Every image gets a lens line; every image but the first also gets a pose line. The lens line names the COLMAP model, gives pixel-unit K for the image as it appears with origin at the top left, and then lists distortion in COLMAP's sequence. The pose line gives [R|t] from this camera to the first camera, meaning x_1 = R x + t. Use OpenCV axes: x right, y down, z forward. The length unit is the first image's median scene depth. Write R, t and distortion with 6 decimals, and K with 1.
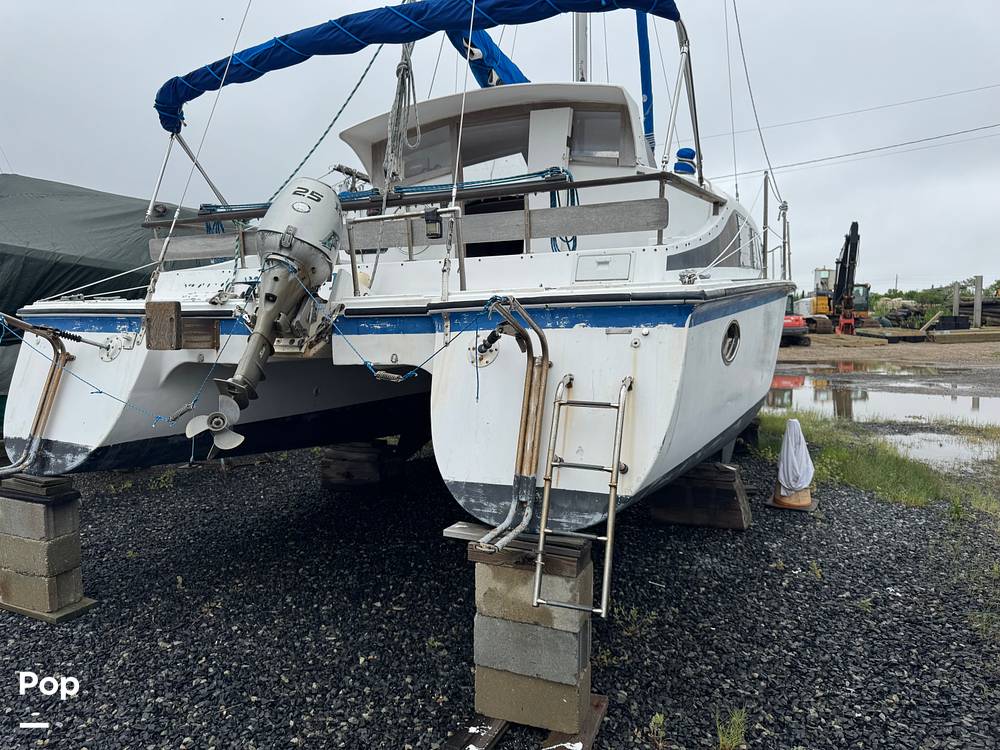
lens RADIAL K [[685.6, 0, 500.0], [0, 685.6, 375.0], [0, 0, 1]] dist [0.007331, -0.002709]
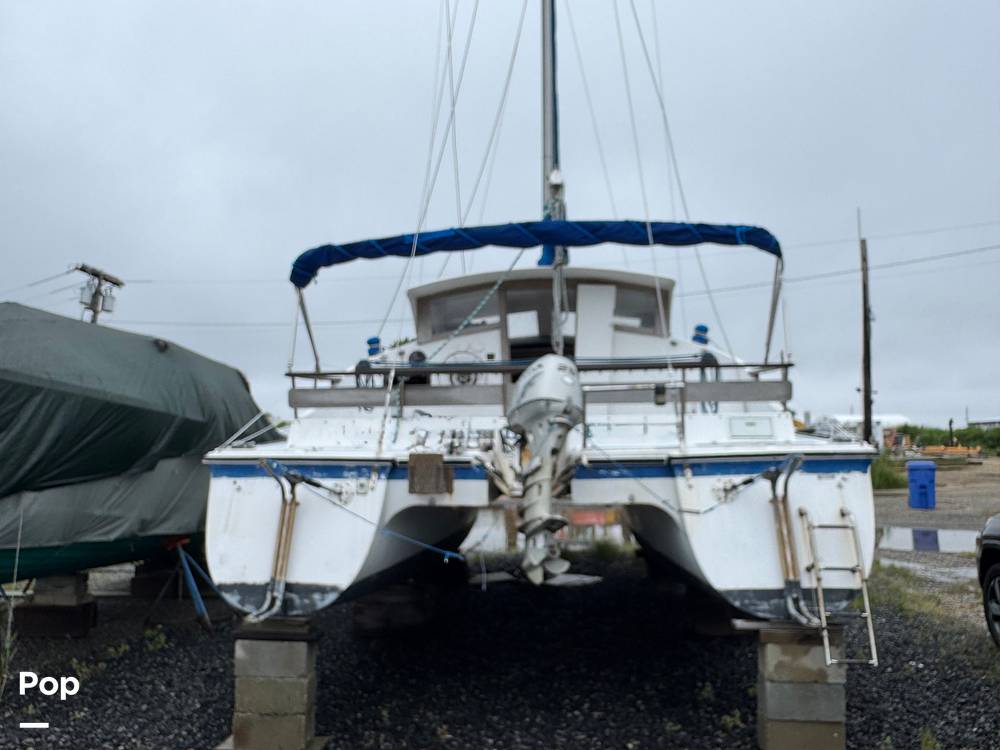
lens RADIAL K [[787.8, 0, 500.0], [0, 787.8, 375.0], [0, 0, 1]] dist [0.000467, -0.109512]
pose [[0.951170, 0.031237, 0.307082, -0.758096], [0.023006, 0.984924, -0.171450, -0.004197], [-0.307808, 0.170143, 0.936112, -0.298301]]
